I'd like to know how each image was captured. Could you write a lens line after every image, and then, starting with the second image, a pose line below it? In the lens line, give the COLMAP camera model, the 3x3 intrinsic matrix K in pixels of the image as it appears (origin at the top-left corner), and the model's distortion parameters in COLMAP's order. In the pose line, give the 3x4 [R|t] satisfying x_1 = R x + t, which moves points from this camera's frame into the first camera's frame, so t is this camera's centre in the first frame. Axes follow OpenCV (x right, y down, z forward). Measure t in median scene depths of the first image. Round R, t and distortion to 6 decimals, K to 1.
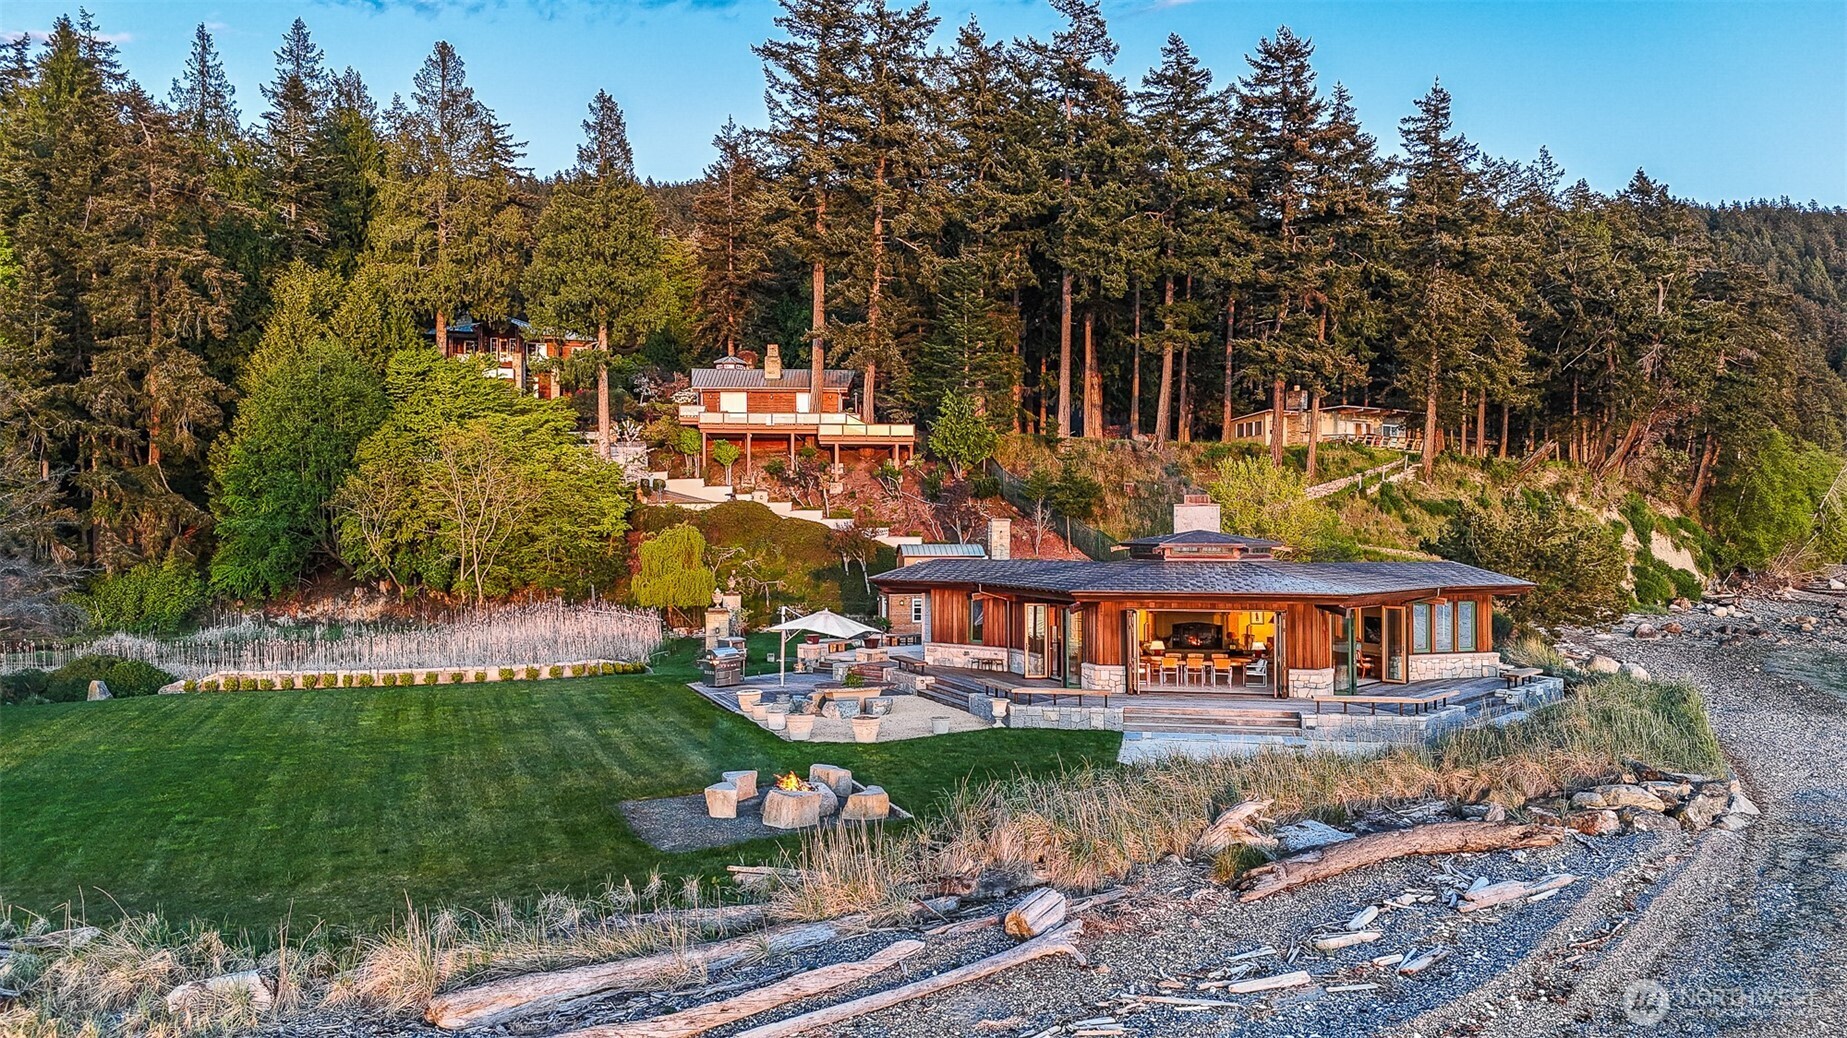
lens RADIAL K [[1304.9, 0, 925.5], [0, 1304.9, 520.9], [0, 0, 1]] dist [0.001748, -0.000074]
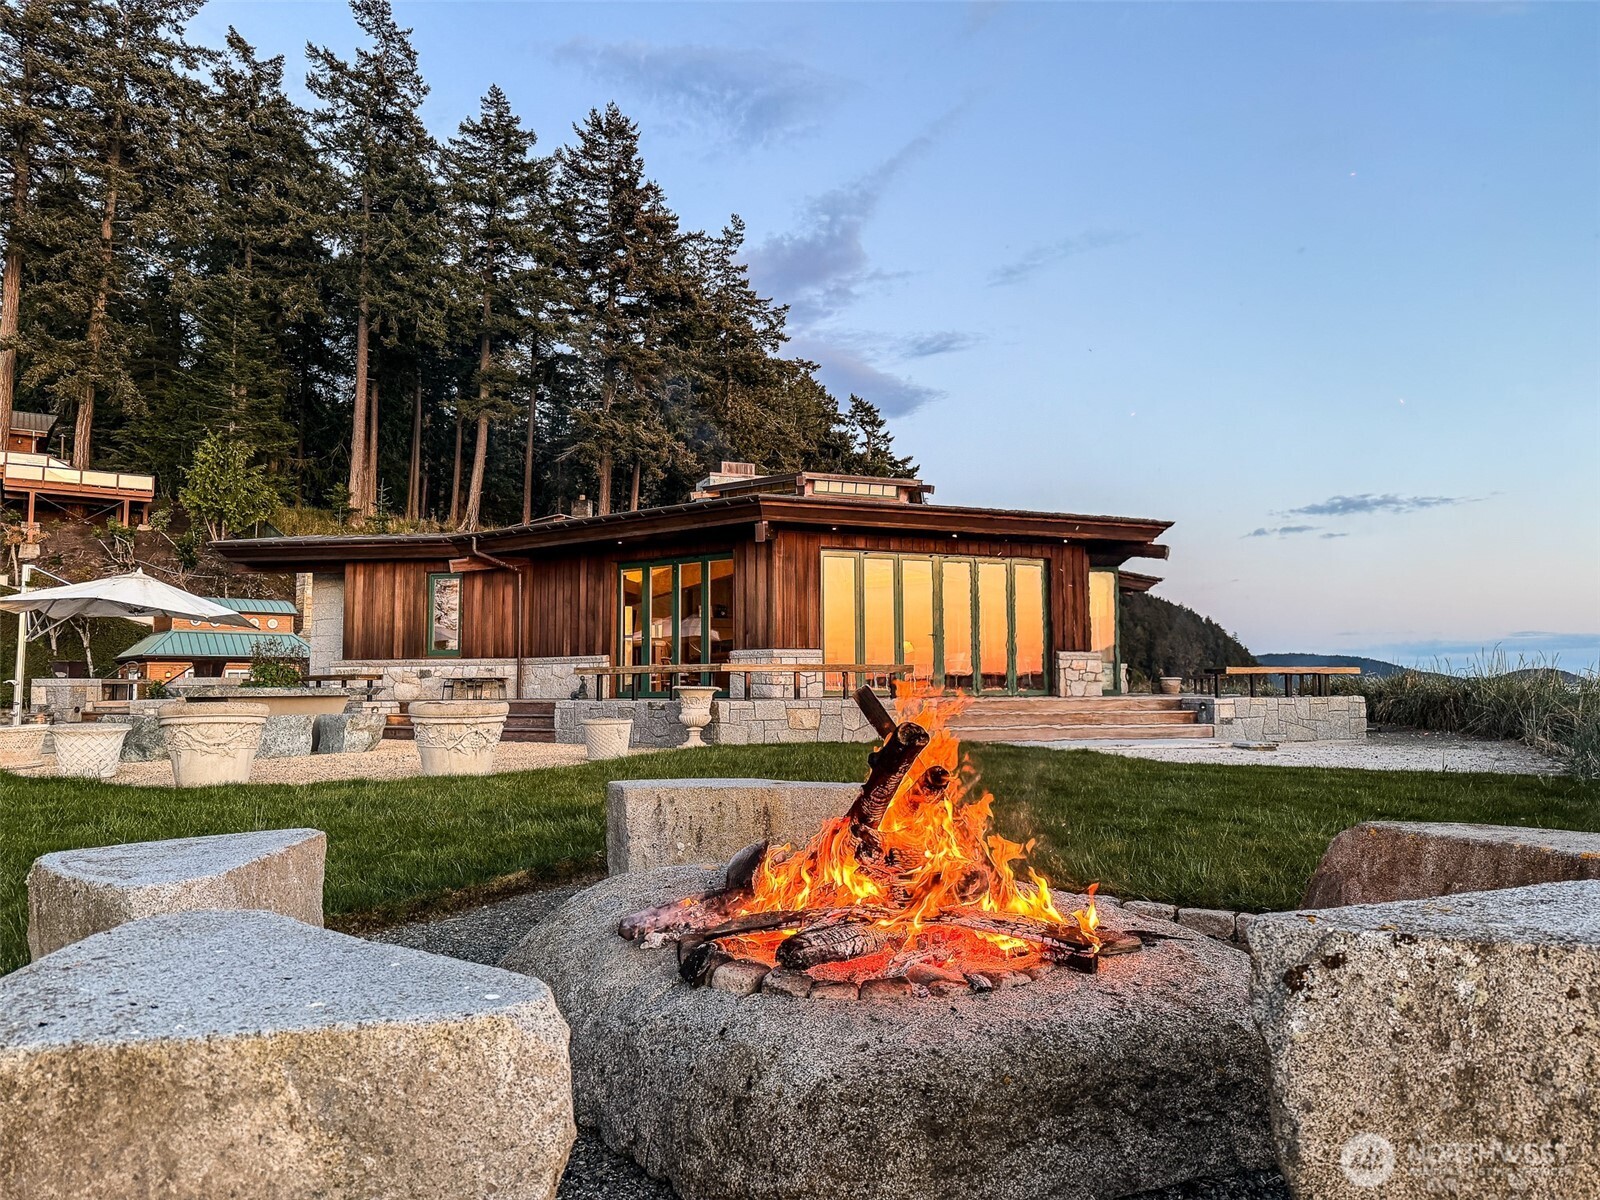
lens RADIAL K [[1135.0, 0, 799.1], [0, 1135.0, 603.0], [0, 0, 1]] dist [-0.006740, -0.009445]
pose [[0.842156, 0.040042, 0.537745, -0.043960], [-0.000808, 0.997332, -0.072998, 0.049221], [-0.539234, 0.061041, 0.839941, 0.235347]]
